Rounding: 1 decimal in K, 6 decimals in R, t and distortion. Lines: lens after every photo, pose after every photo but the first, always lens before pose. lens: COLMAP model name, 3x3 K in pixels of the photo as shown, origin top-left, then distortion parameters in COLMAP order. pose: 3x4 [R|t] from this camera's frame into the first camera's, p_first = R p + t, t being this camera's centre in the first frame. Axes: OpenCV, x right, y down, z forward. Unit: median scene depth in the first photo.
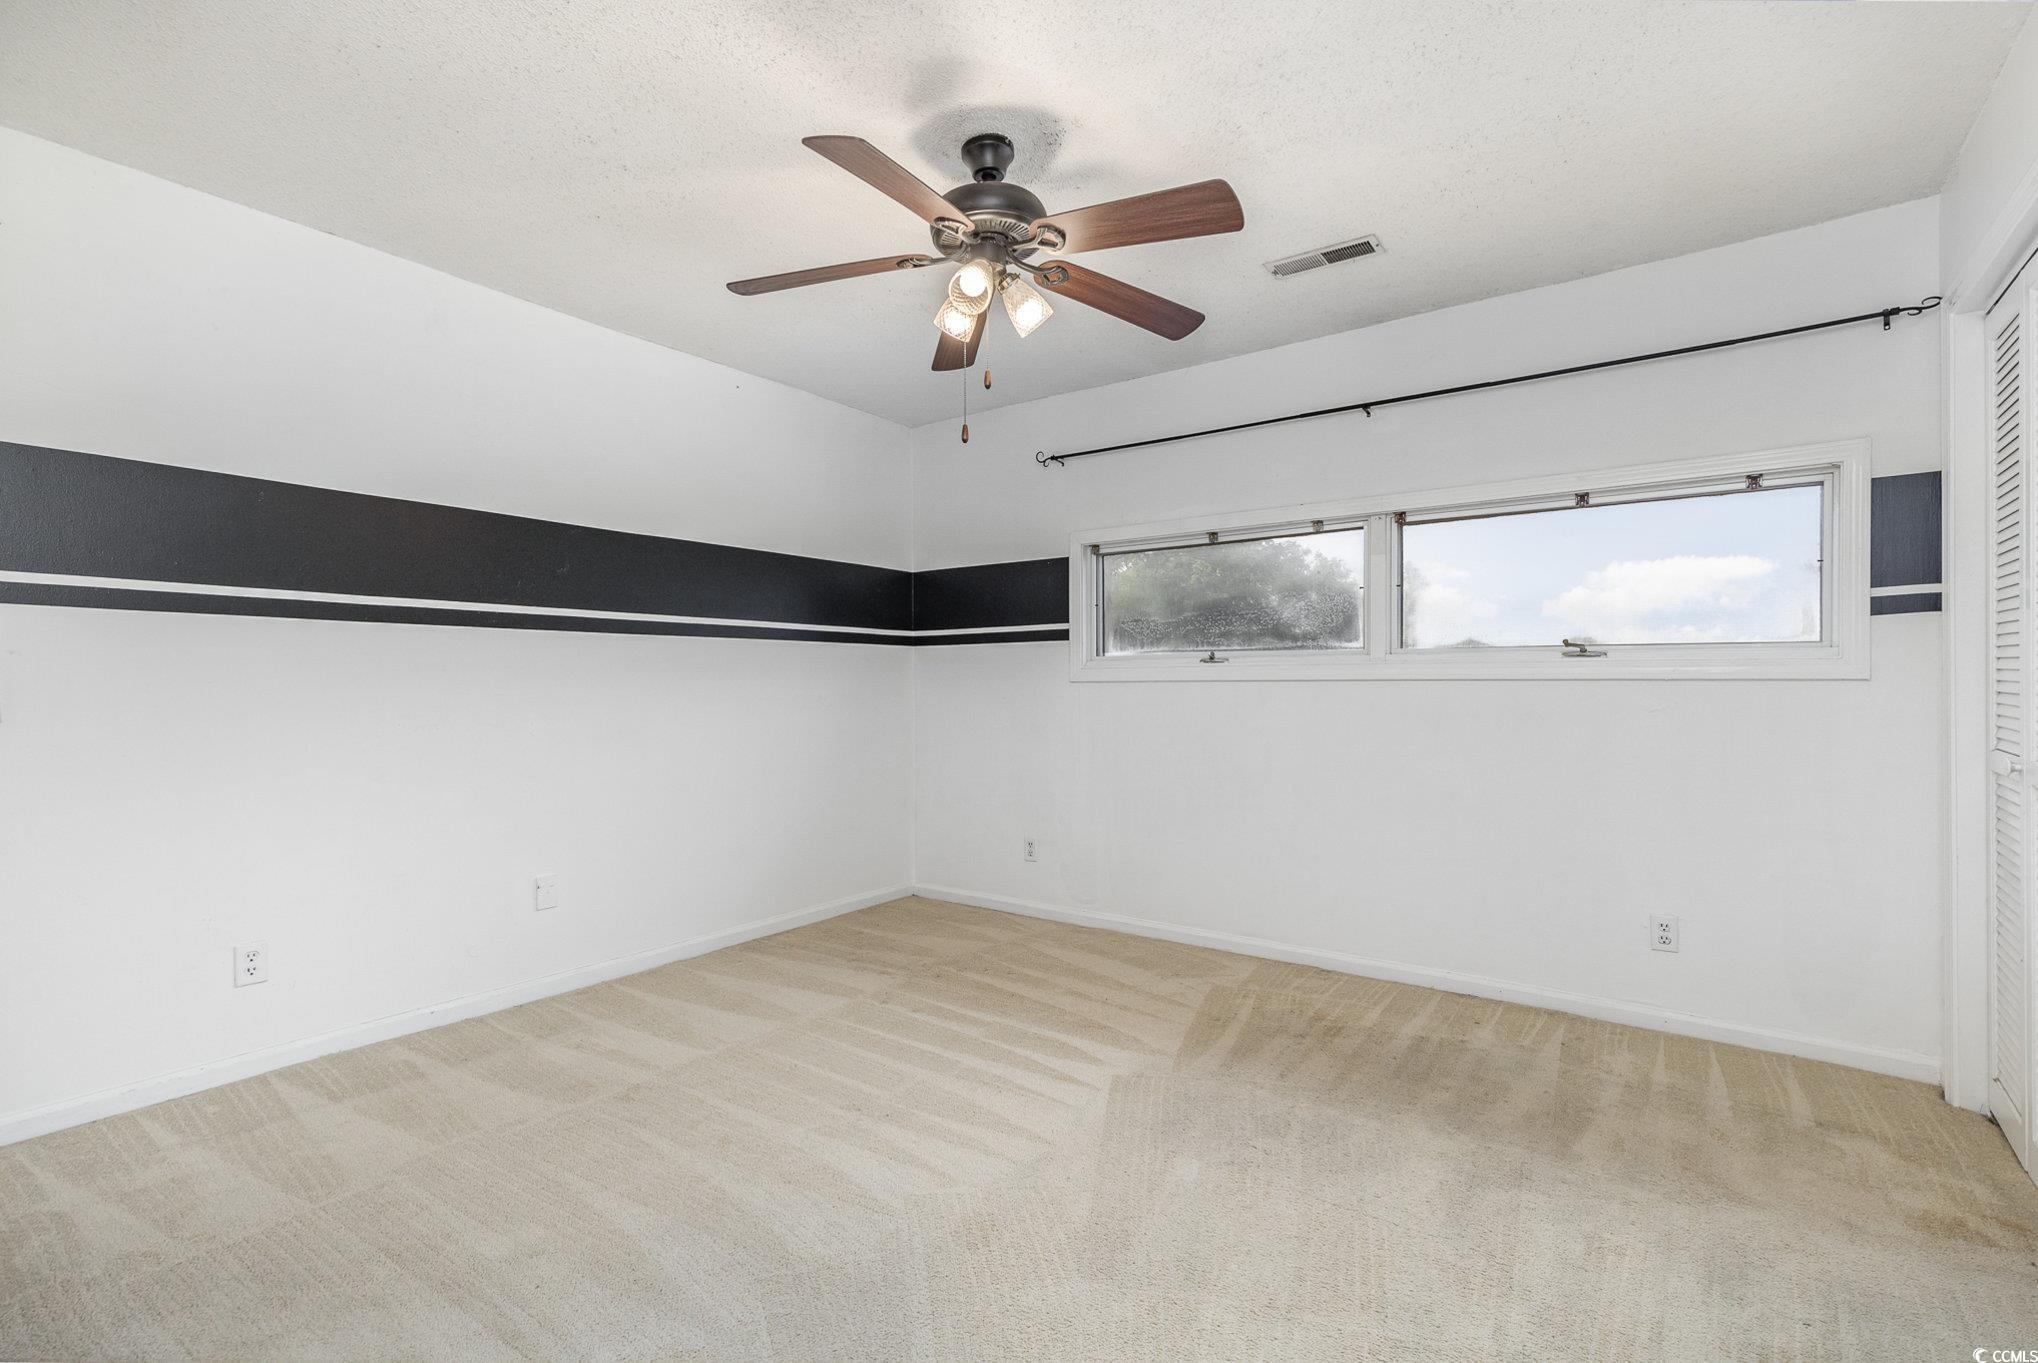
lens RADIAL K [[925.0, 0, 1026.5], [0, 925.0, 682.6], [0, 0, 1]] dist [0.010284, -0.001566]
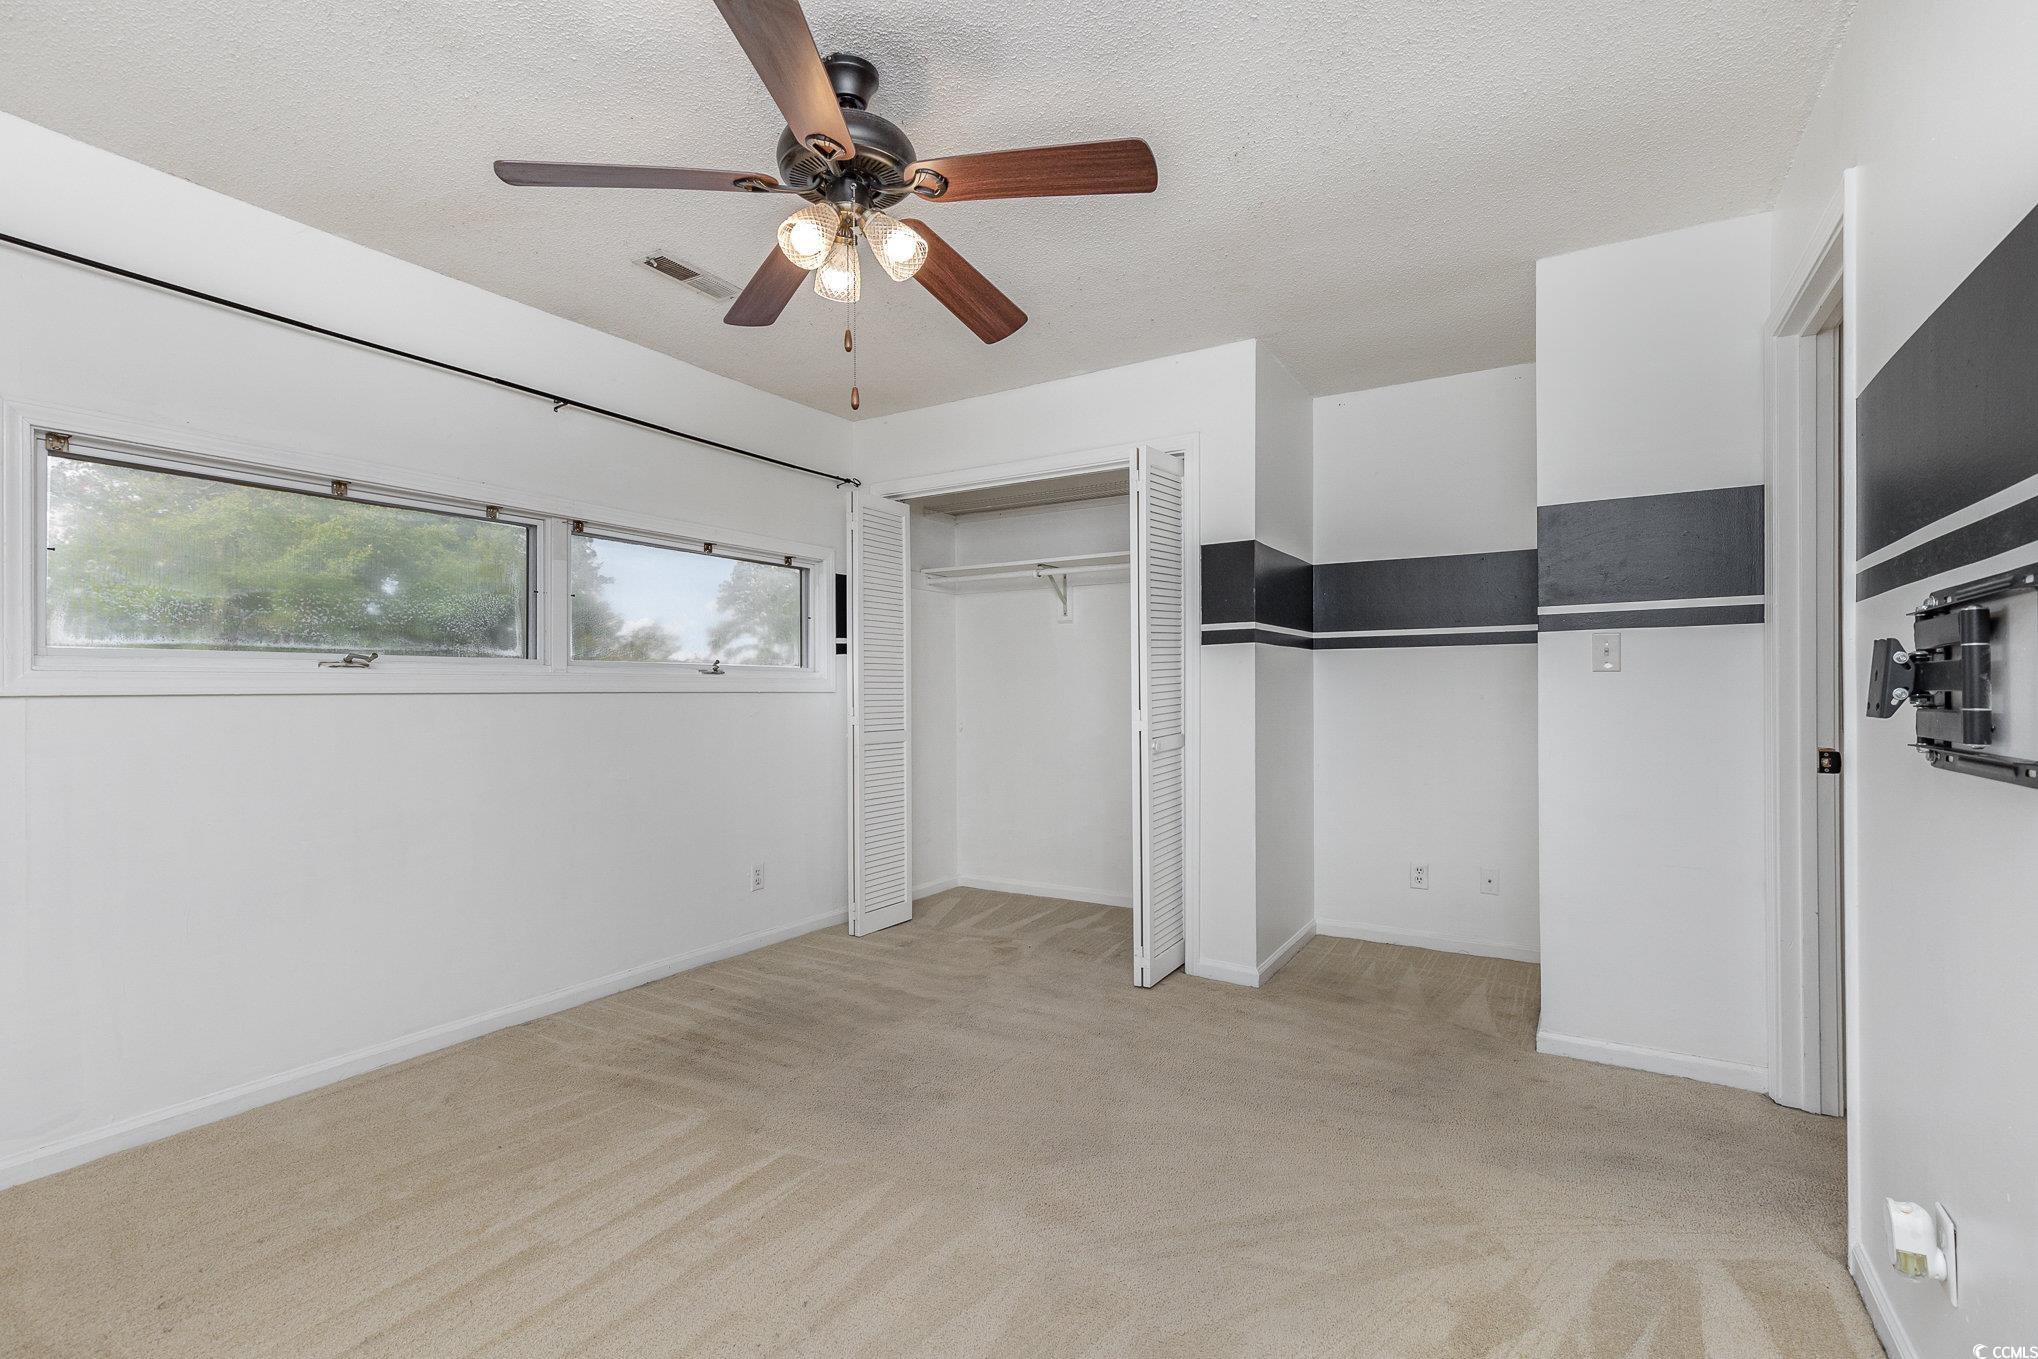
lens RADIAL K [[925.0, 0, 1037.9], [0, 925.0, 680.9], [0, 0, 1]] dist [0.010284, -0.001566]
pose [[-0.096025, 0.008614, 0.995342, -0.748025], [-0.002182, 0.999958, -0.008864, -0.009232], [-0.995376, -0.003023, -0.096003, 0.745113]]
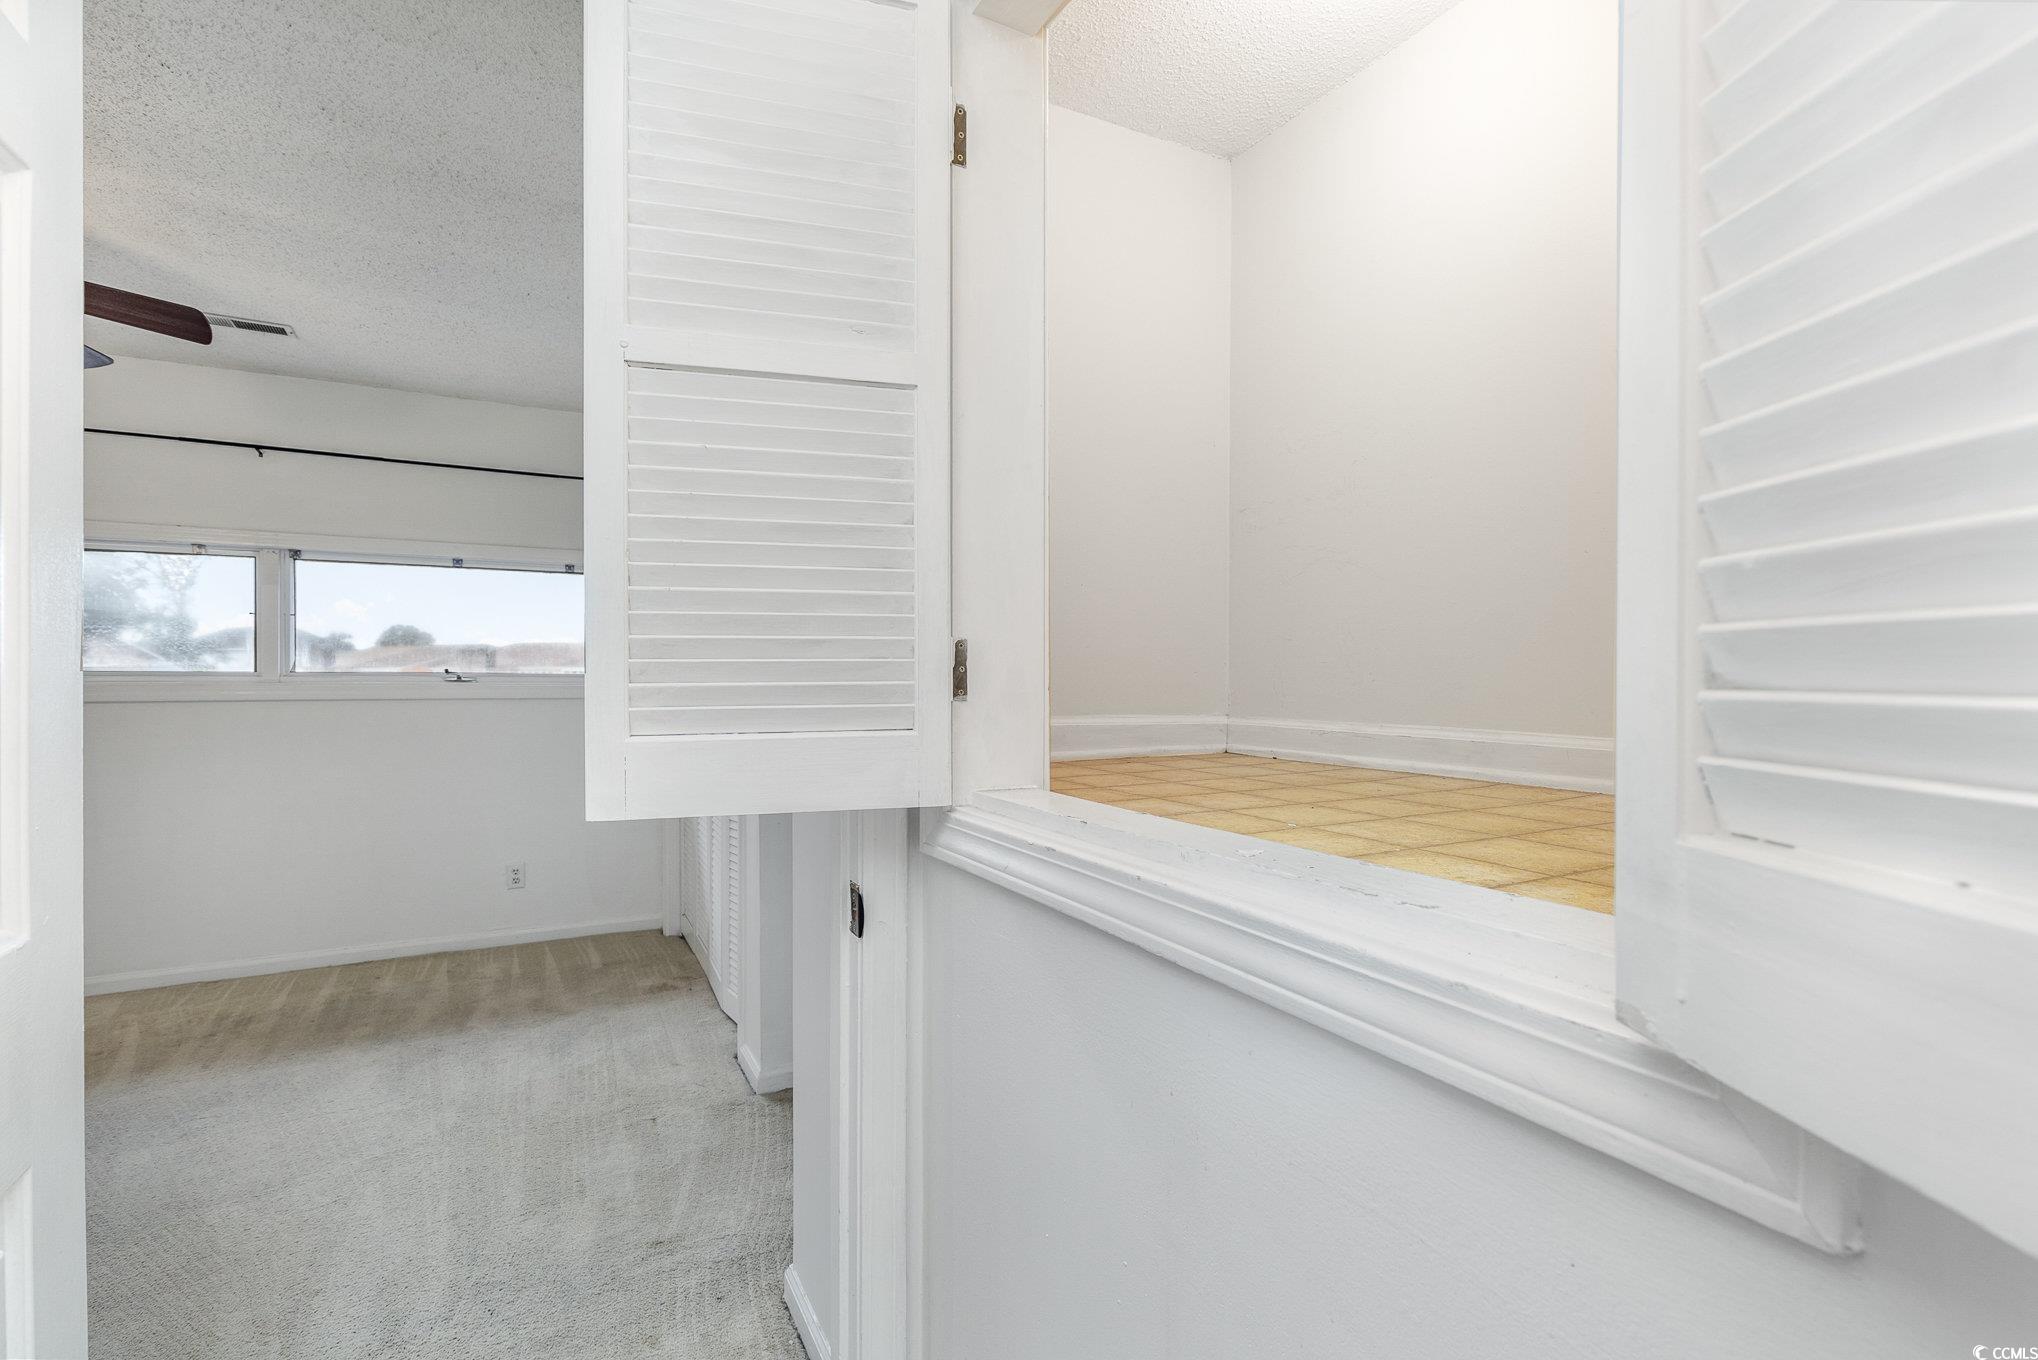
lens RADIAL K [[925.0, 0, 1002.7], [0, 925.0, 679.2], [0, 0, 1]] dist [0.010284, -0.001566]
pose [[0.442491, -0.002231, 0.896770, -0.273315], [-0.001826, 0.999993, 0.003388, -0.040987], [-0.896771, -0.003136, 0.442483, -0.315301]]
